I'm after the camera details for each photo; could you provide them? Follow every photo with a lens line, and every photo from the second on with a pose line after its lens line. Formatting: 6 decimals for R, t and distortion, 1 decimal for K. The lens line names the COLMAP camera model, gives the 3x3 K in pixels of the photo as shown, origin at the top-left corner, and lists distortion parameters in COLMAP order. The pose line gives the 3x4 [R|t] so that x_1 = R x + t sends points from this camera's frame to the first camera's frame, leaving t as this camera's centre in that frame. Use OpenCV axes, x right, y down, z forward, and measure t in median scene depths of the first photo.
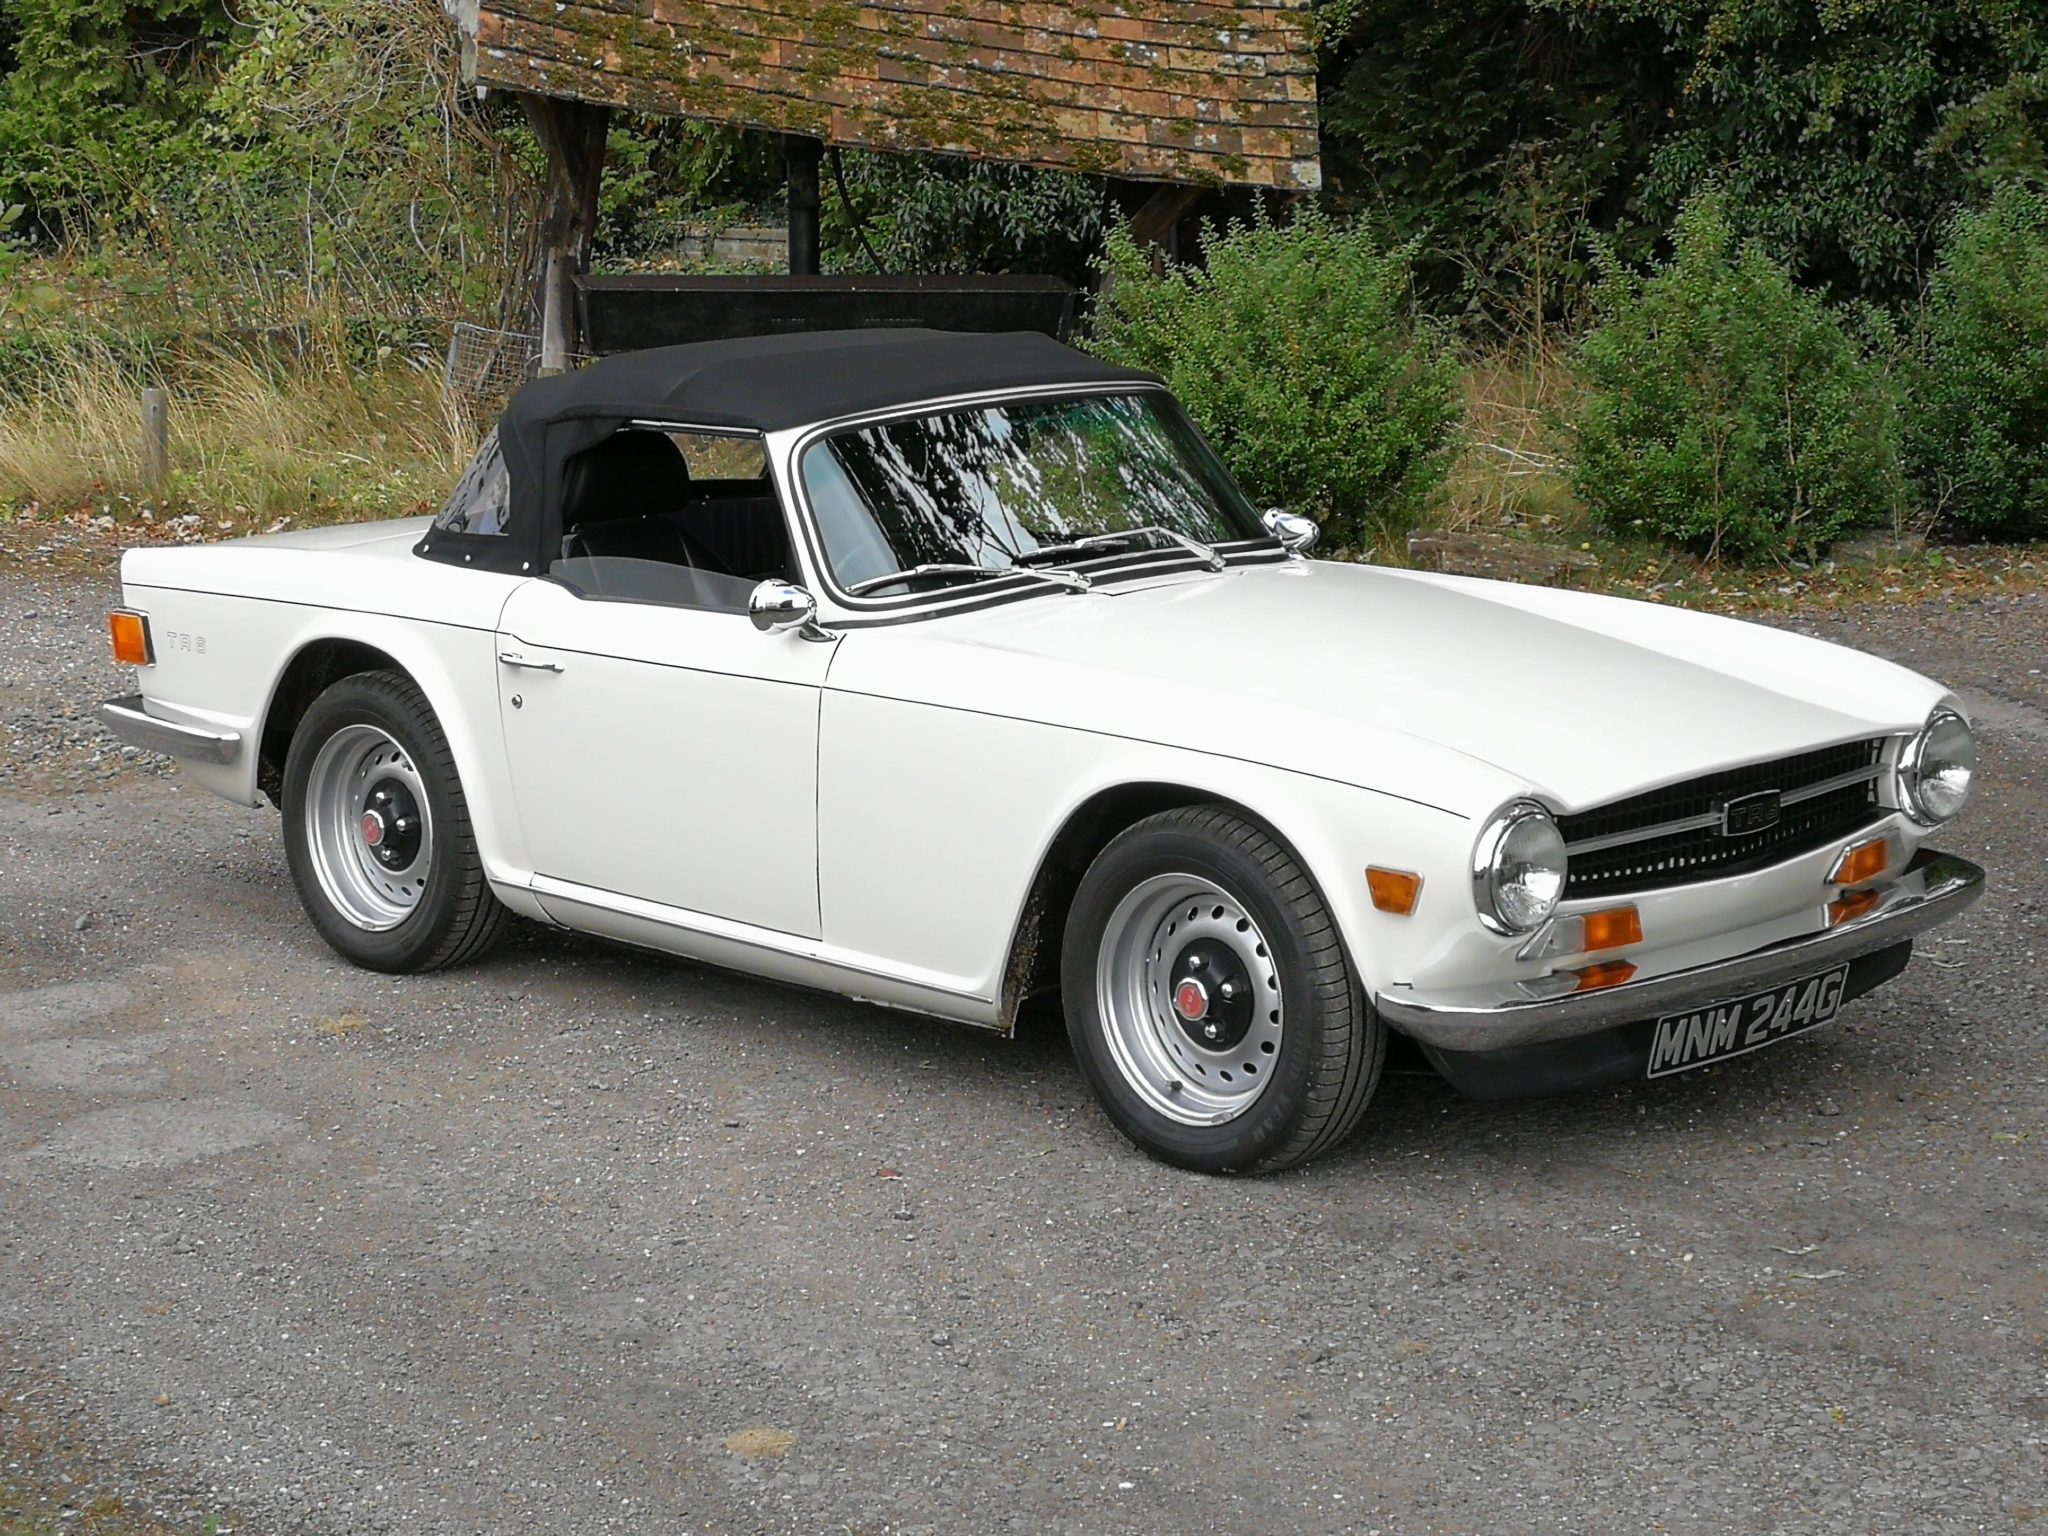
lens RADIAL K [[3857.0, 0, 1029.9], [0, 3857.0, 754.6], [0, 0, 1]] dist [0.116075, 0.000000]
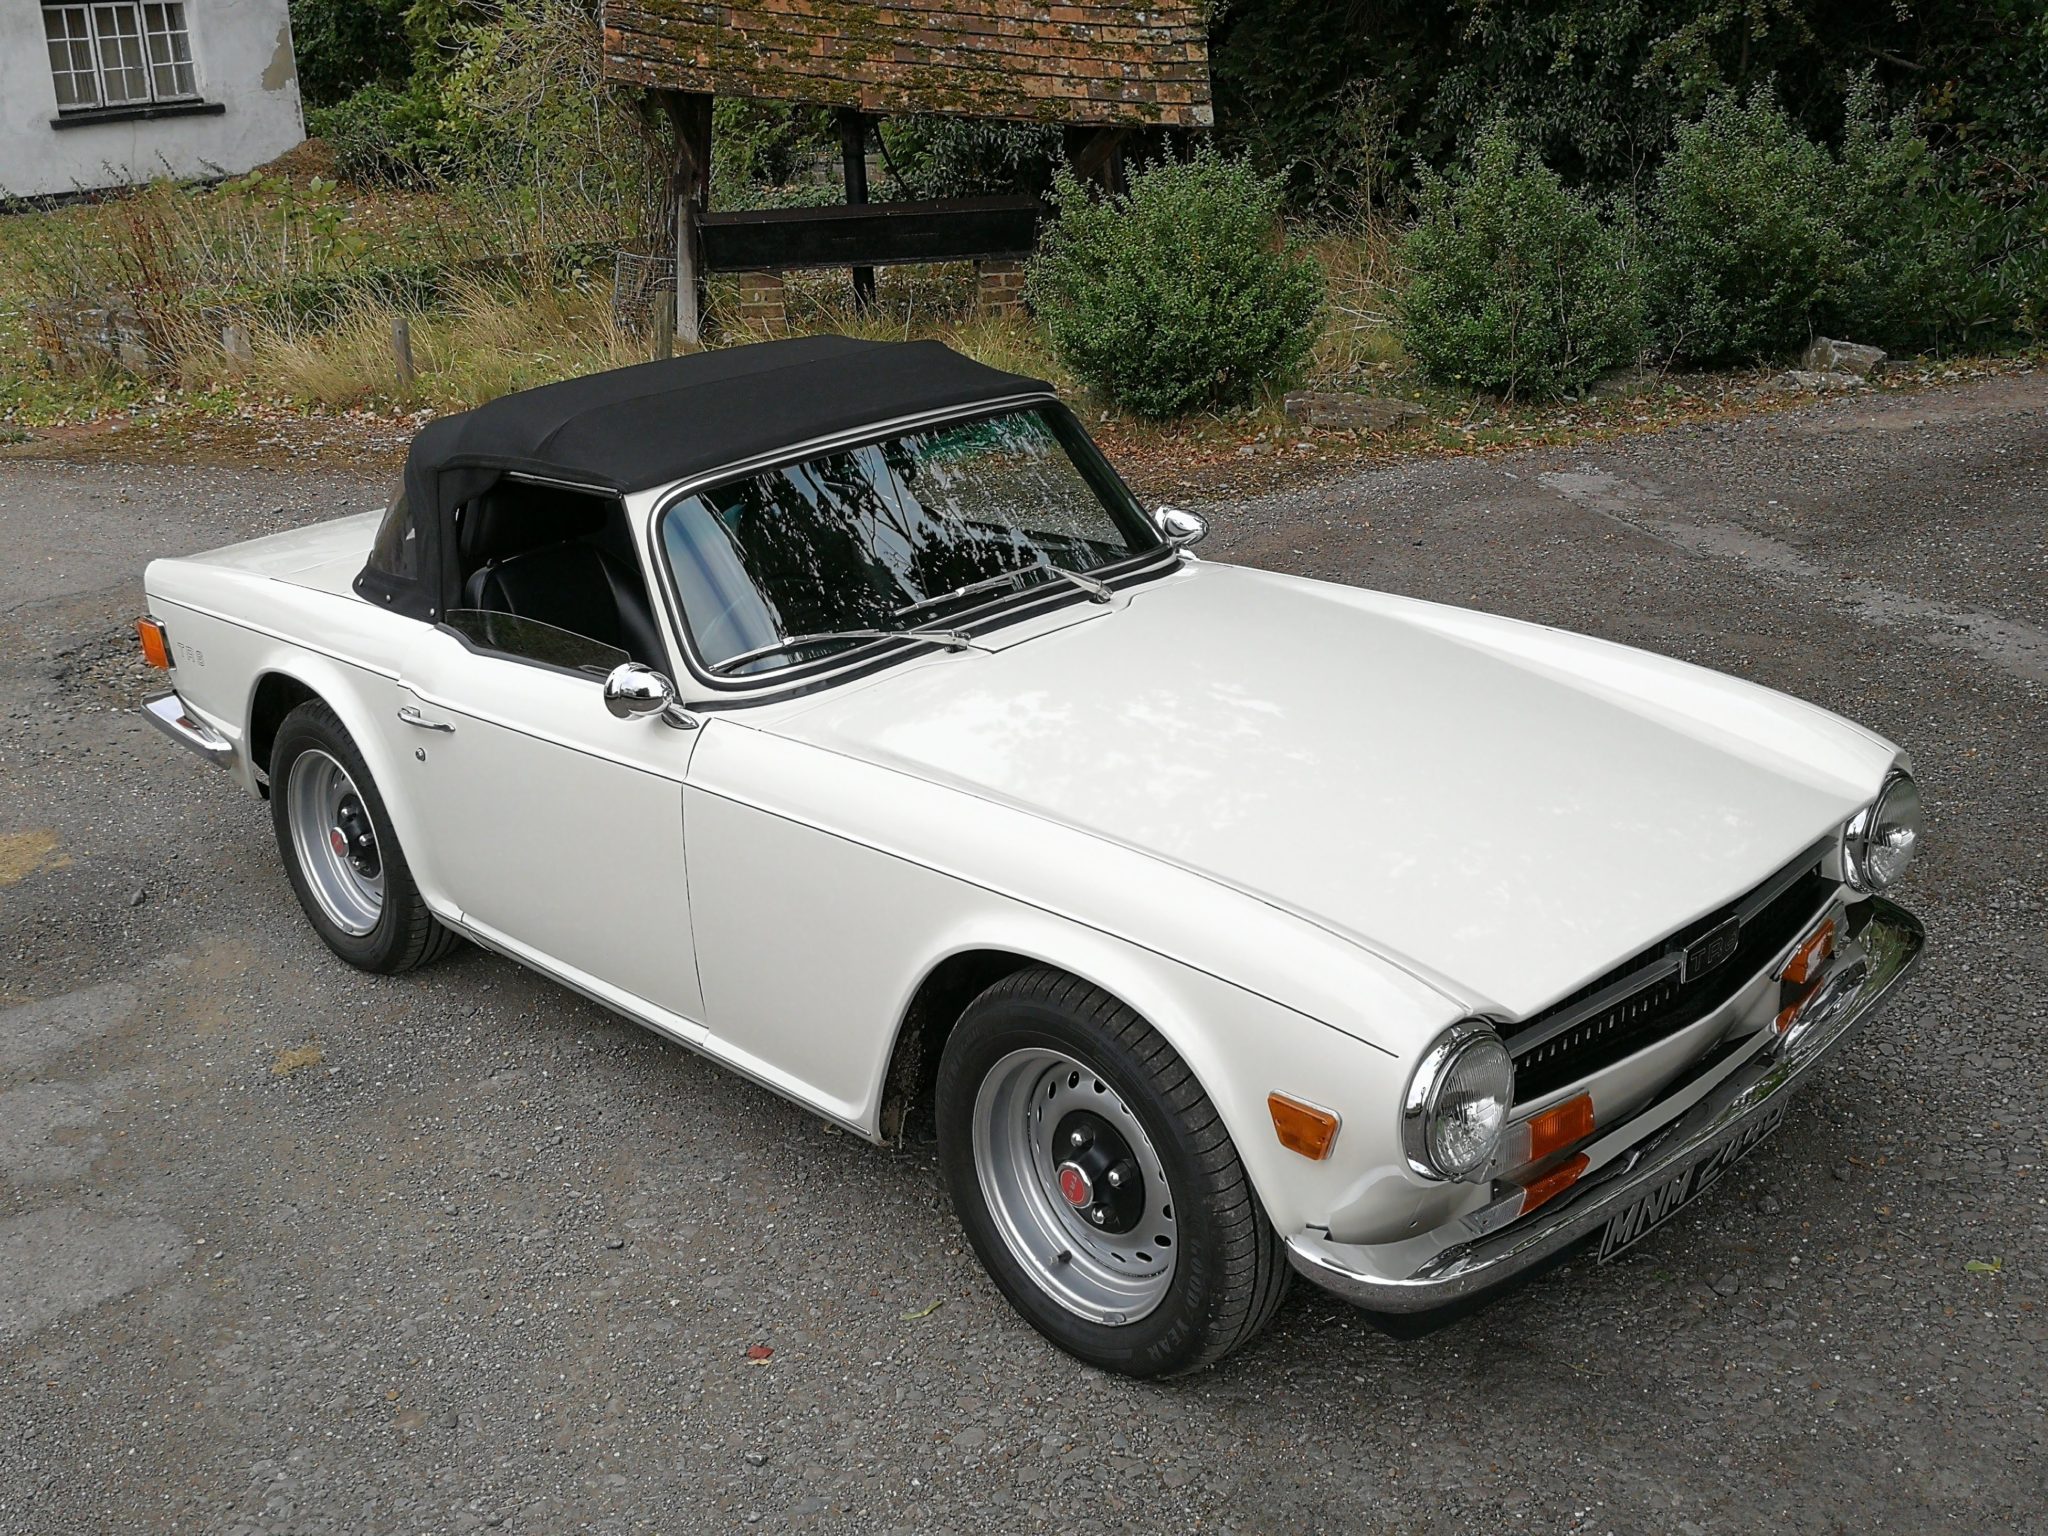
lens RADIAL K [[2091.6, 0, 1024.2], [0, 2091.6, 777.9], [0, 0, 1]] dist [0.005404, 0.000000]
pose [[0.998574, -0.044142, -0.030022, 0.022494], [0.048509, 0.985086, 0.165084, -0.049670], [0.022287, -0.166305, 0.985822, 0.250382]]
